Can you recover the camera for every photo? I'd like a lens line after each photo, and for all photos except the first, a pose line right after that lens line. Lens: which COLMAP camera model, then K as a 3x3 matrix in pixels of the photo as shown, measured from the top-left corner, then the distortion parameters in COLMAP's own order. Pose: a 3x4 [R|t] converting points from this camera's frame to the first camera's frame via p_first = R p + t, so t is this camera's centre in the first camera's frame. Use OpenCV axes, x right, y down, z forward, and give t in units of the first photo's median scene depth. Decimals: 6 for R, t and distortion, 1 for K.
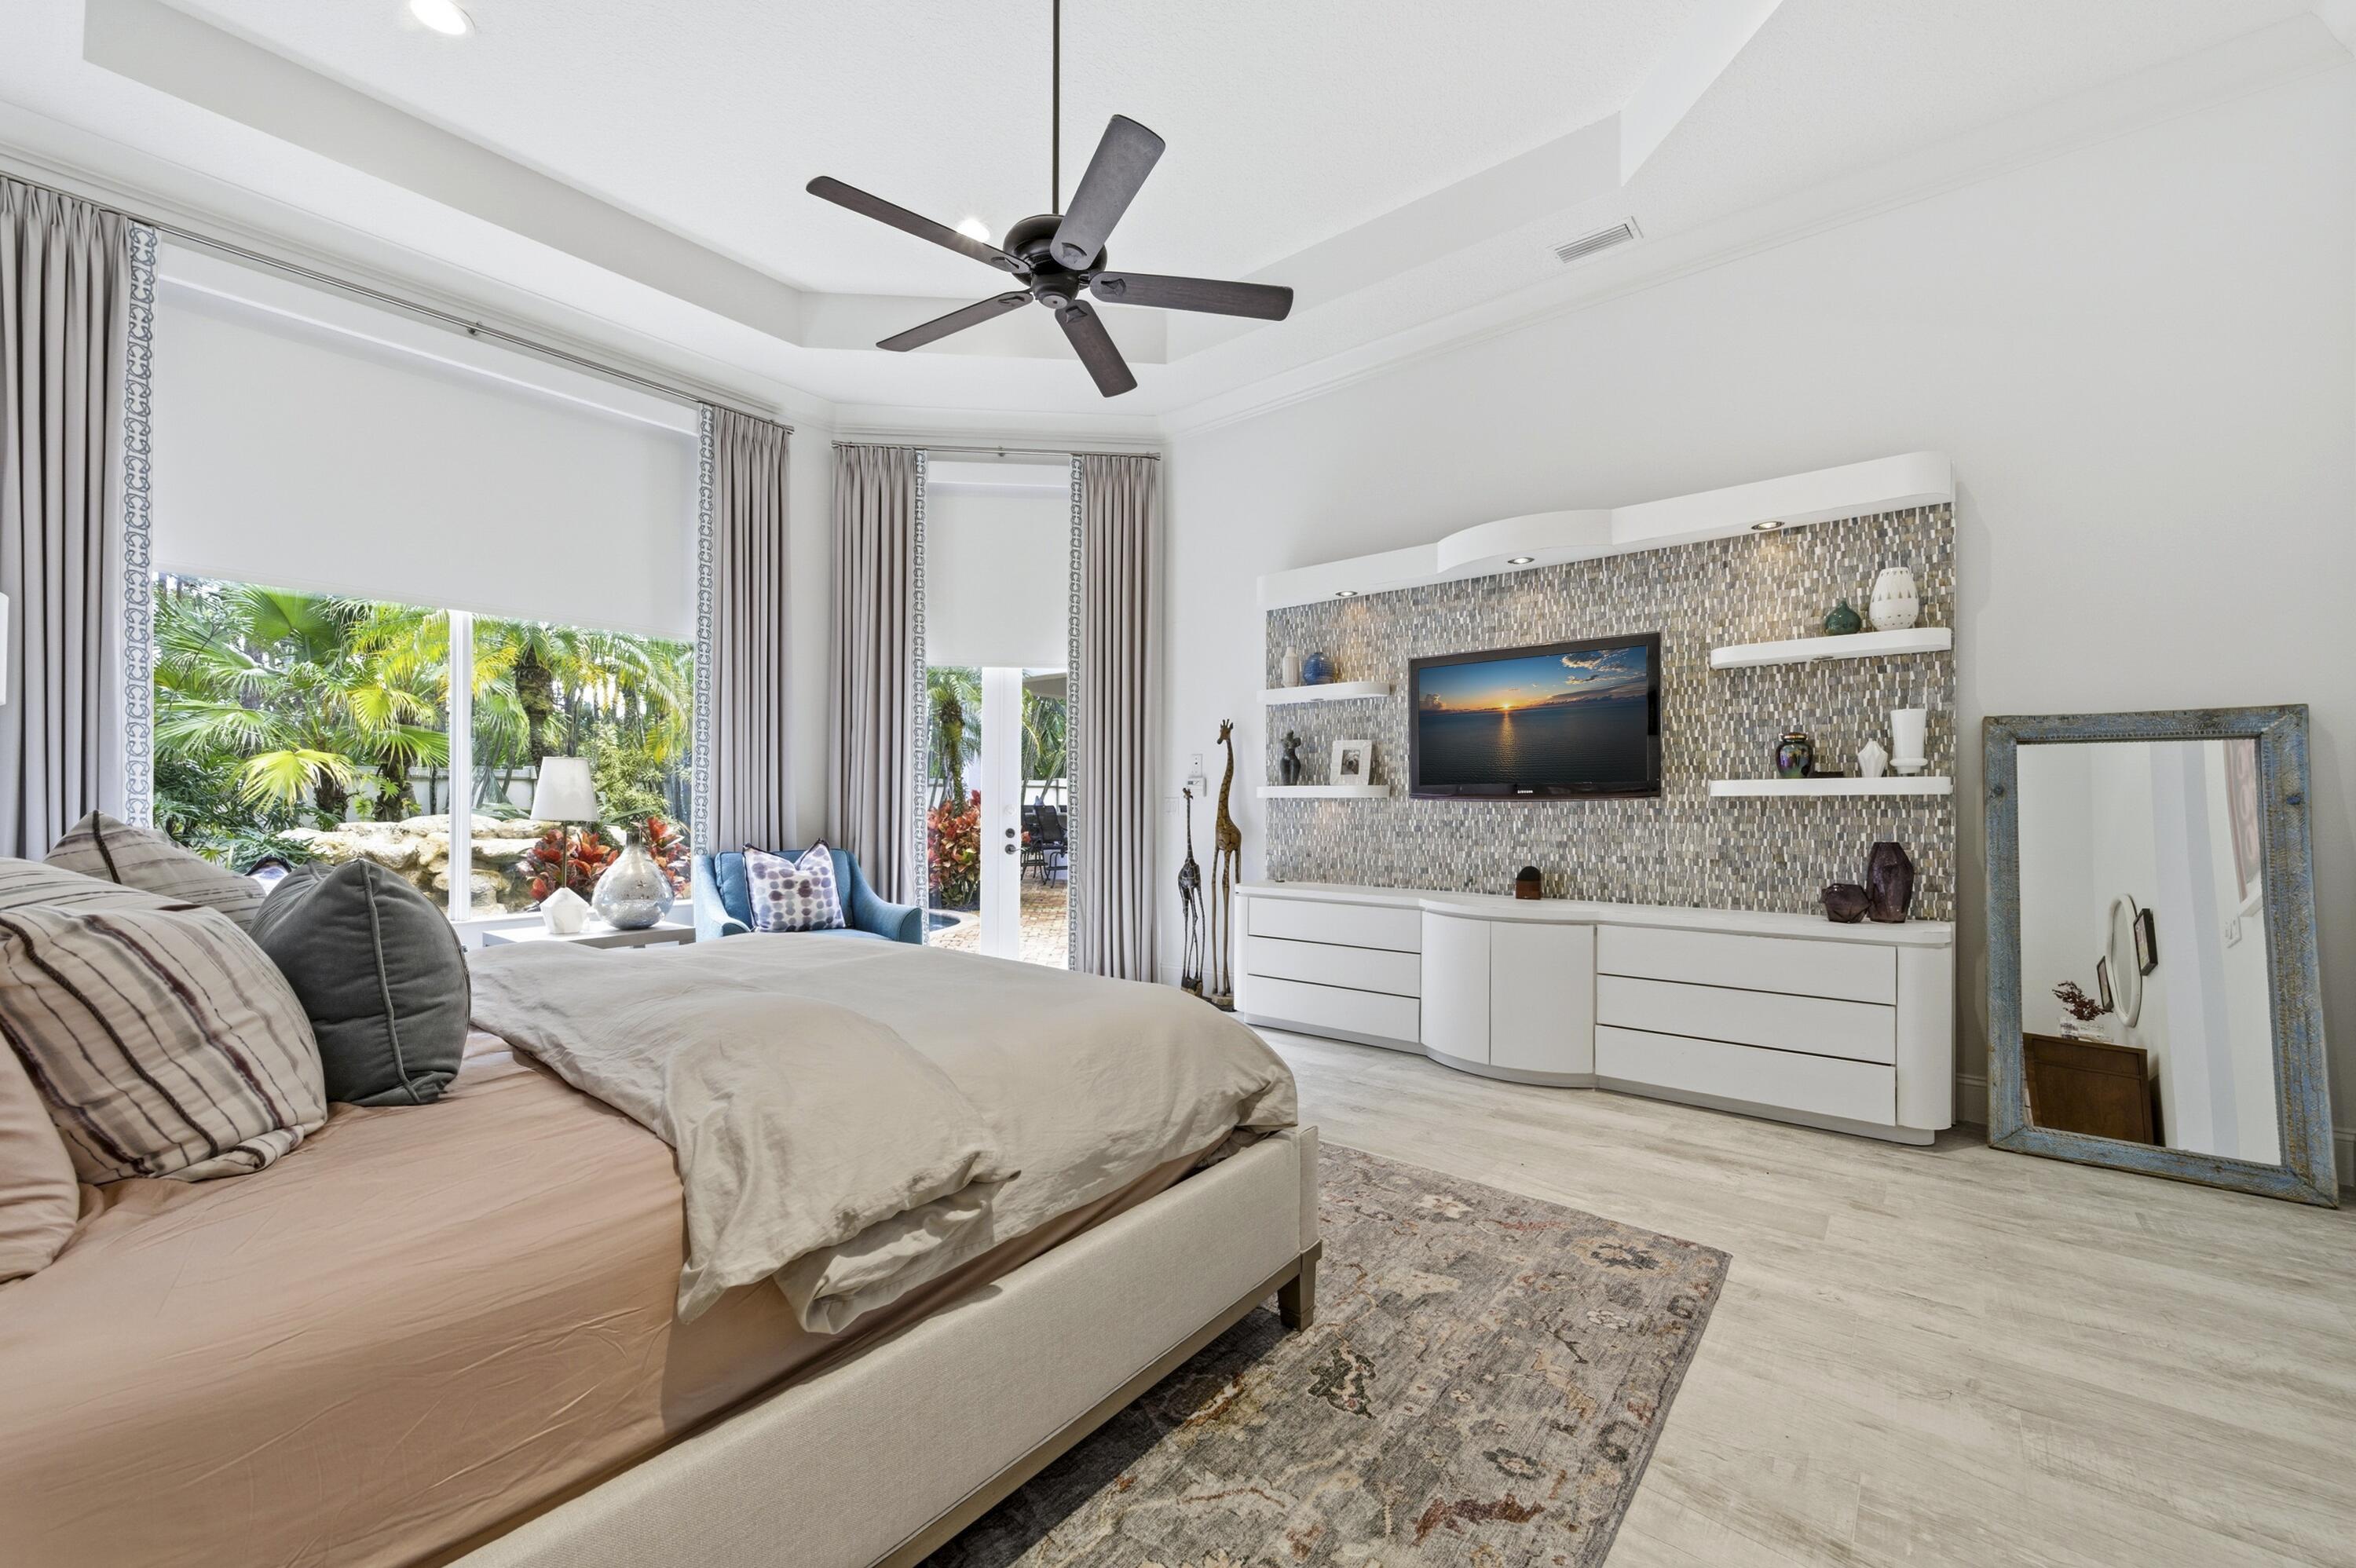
lens RADIAL K [[916.4, 0, 1176.9], [0, 916.4, 796.3], [0, 0, 1]] dist [-0.001054, -0.000298]
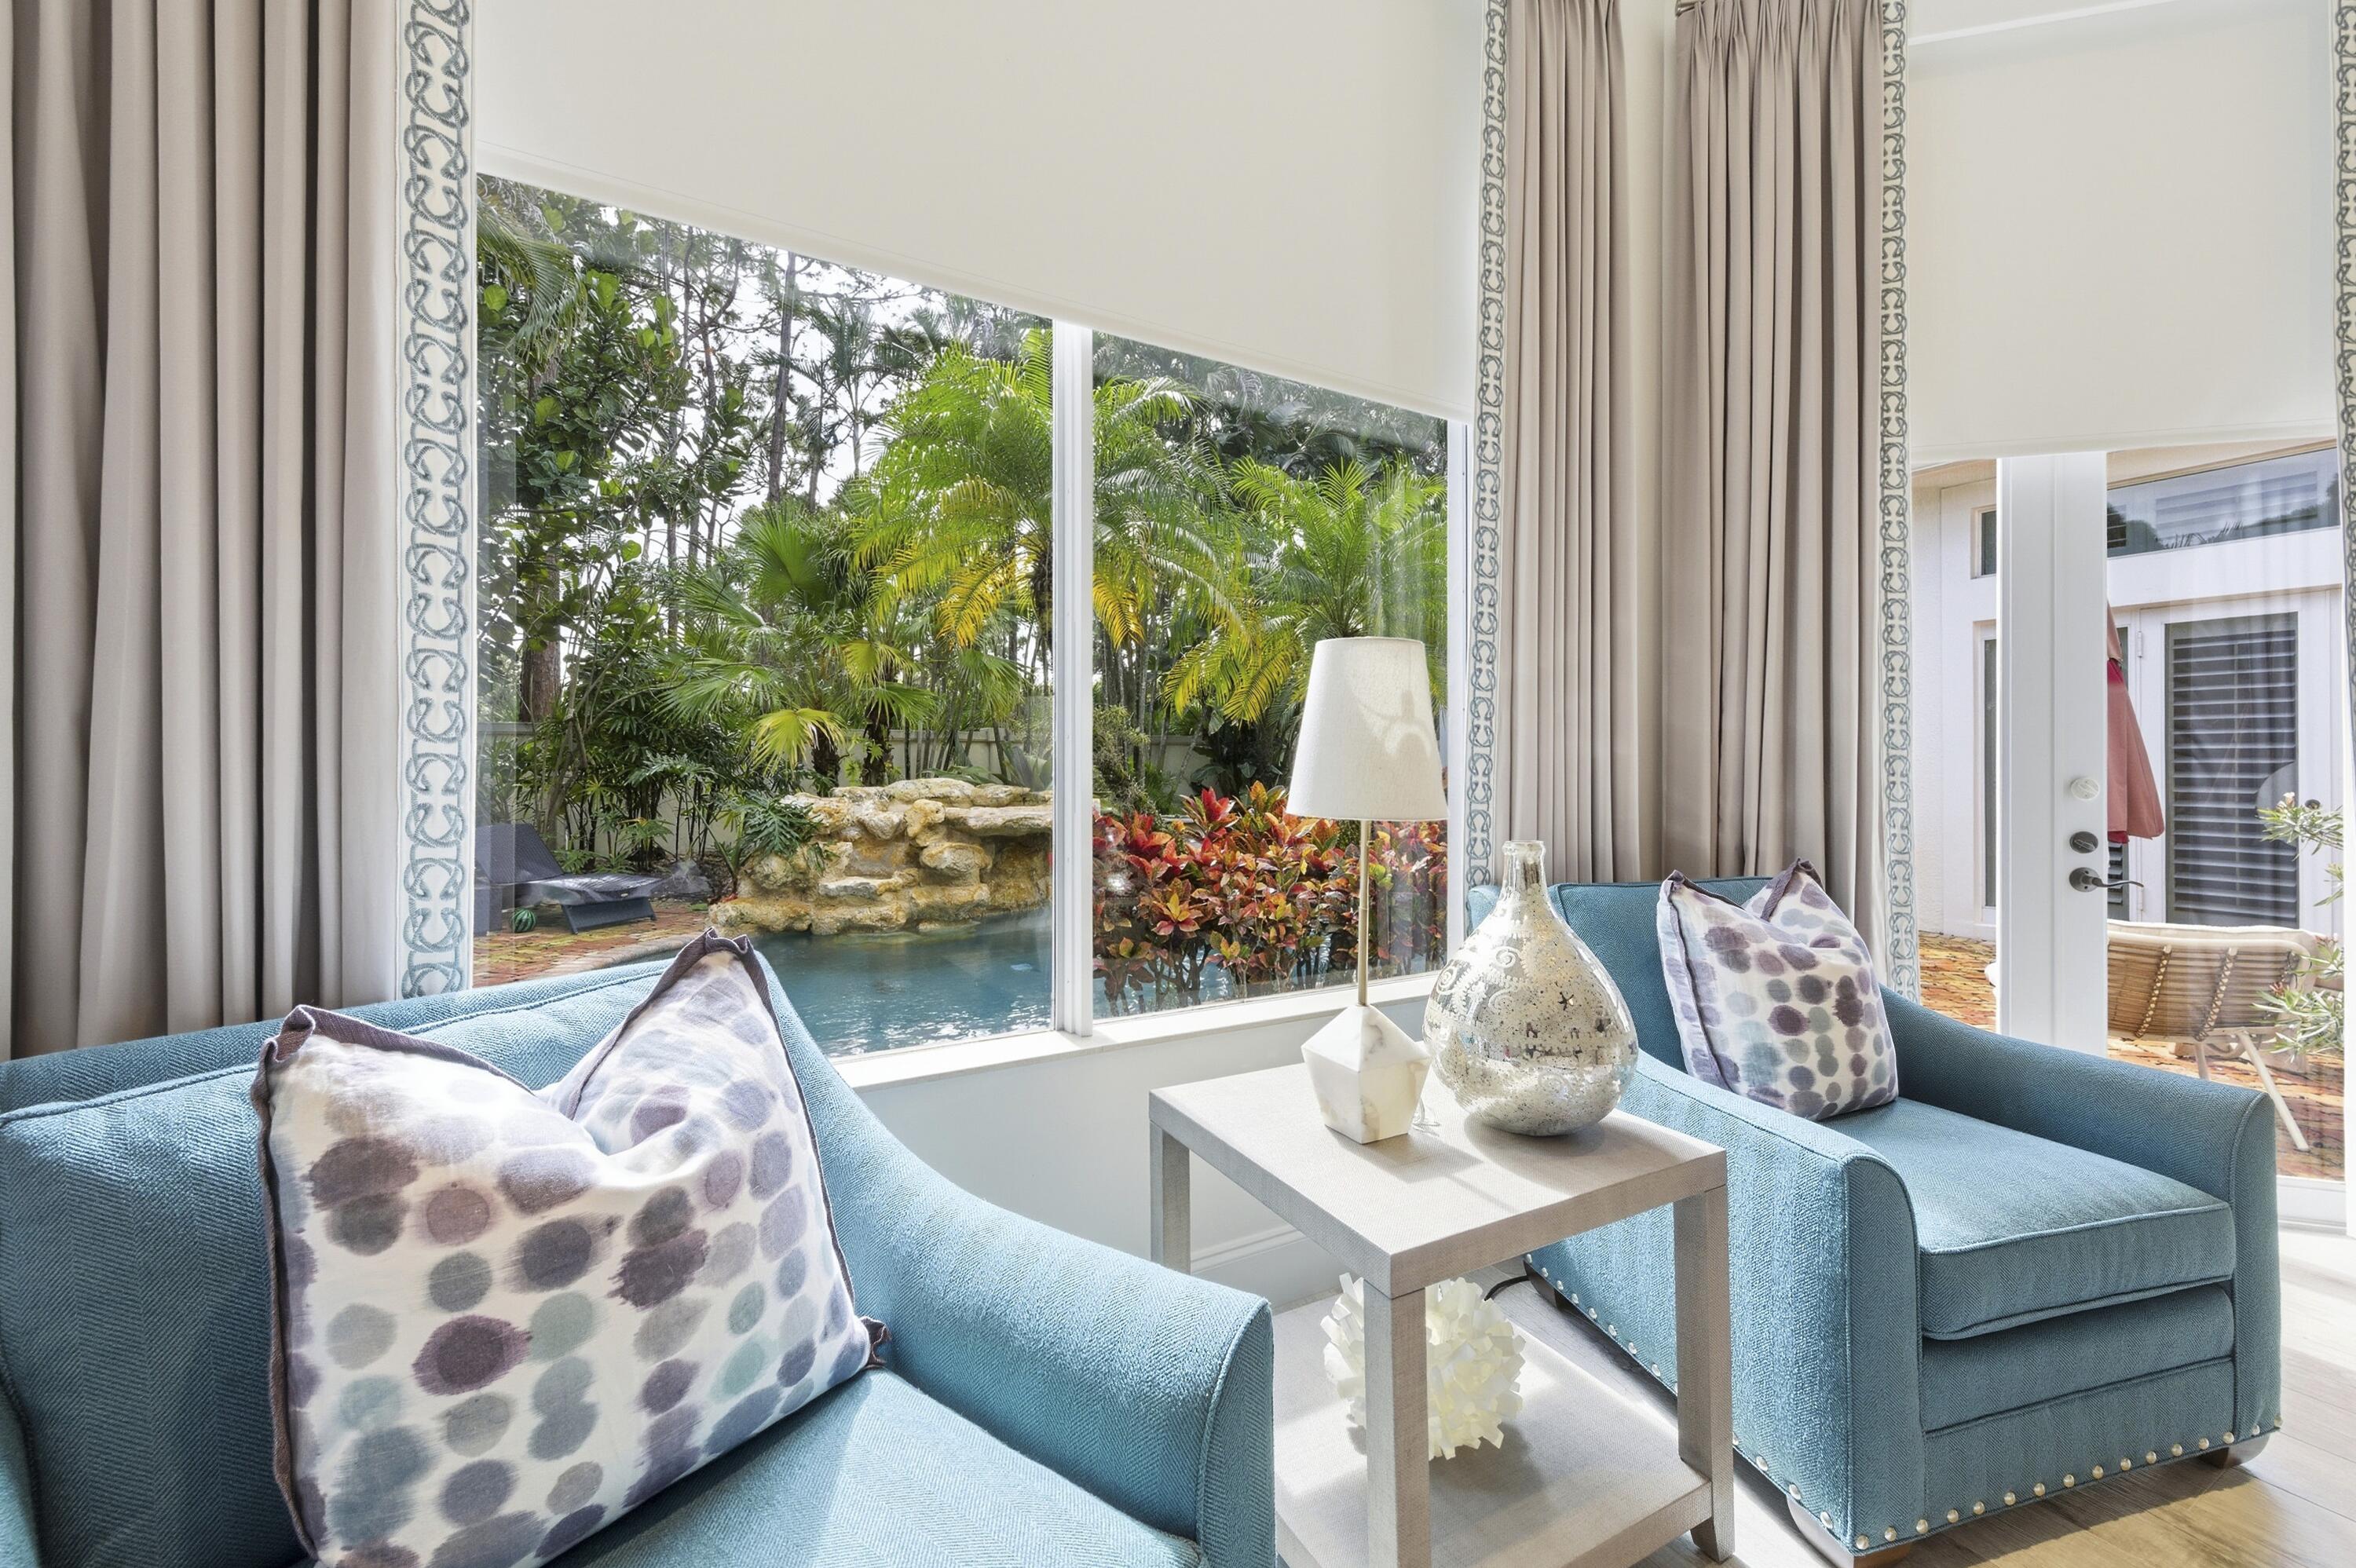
lens RADIAL K [[937.9, 0, 1182.5], [0, 937.9, 776.2], [0, 0, 1]] dist [0.002316, -0.000098]
pose [[0.929037, 0.008174, -0.369895, -0.244625], [-0.002100, 0.999856, 0.016822, 0.001543], [0.369980, -0.014852, 0.928921, 0.258127]]
